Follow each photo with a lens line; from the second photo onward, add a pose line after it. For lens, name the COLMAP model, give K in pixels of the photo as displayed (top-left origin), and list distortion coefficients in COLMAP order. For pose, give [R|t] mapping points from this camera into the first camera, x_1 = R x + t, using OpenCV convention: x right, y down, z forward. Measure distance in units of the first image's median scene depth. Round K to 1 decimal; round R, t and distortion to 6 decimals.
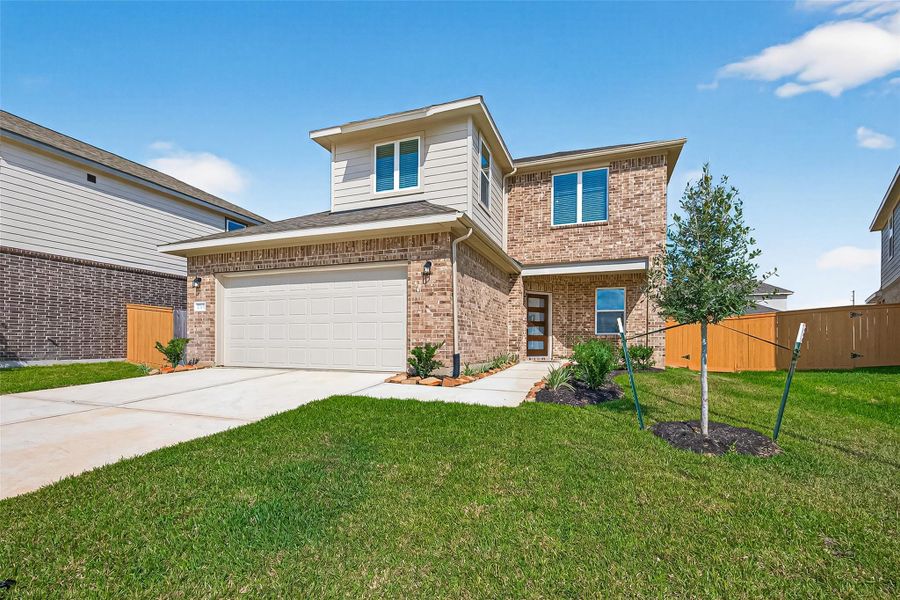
lens RADIAL K [[386.2, 0, 450.1], [0, 386.2, 344.0], [0, 0, 1]] dist [0.001206, 0.000143]
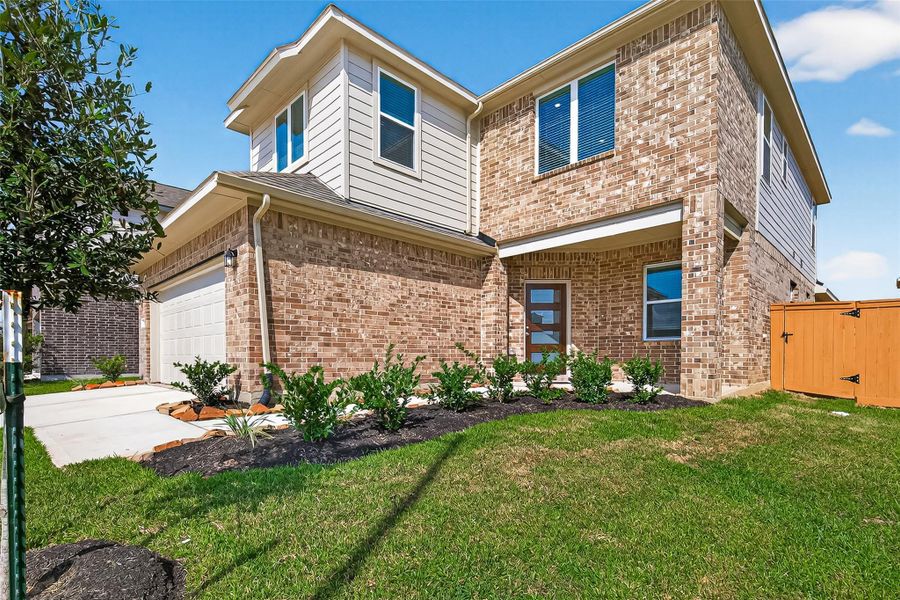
lens RADIAL K [[420.6, 0, 452.8], [0, 420.6, 360.6], [0, 0, 1]] dist [0.000416, -0.000315]
pose [[0.902988, -0.004144, -0.429646, 0.476644], [0.008748, 0.999924, 0.008742, -0.001730], [0.429577, -0.011652, 0.902955, 0.315111]]
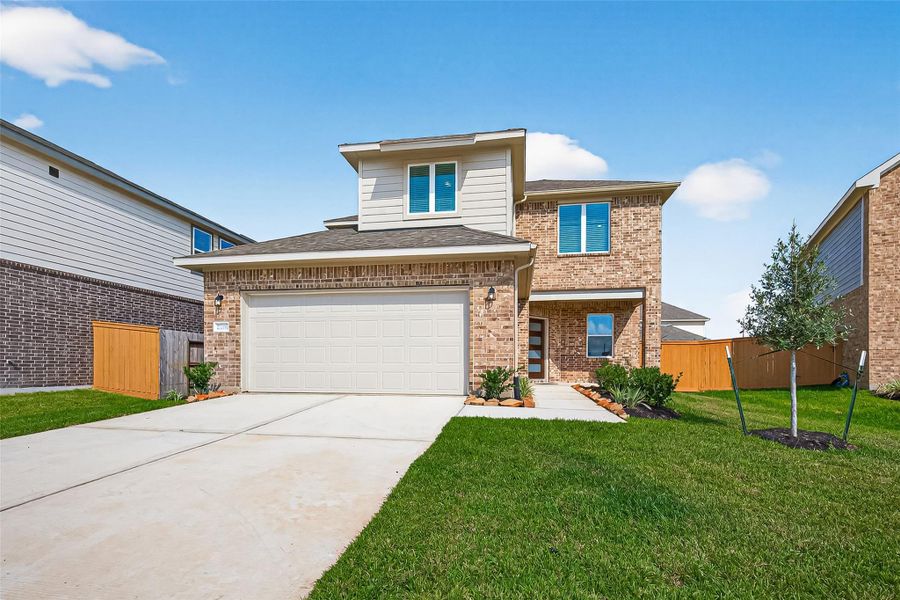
lens RADIAL K [[415.6, 0, 437.6], [0, 415.6, 368.8], [0, 0, 1]] dist [-0.000064, -0.000109]
pose [[0.982579, -0.003758, 0.185810, -0.287497], [0.002940, 0.999985, 0.004675, -0.001269], [-0.185824, -0.004047, 0.982575, -0.048313]]
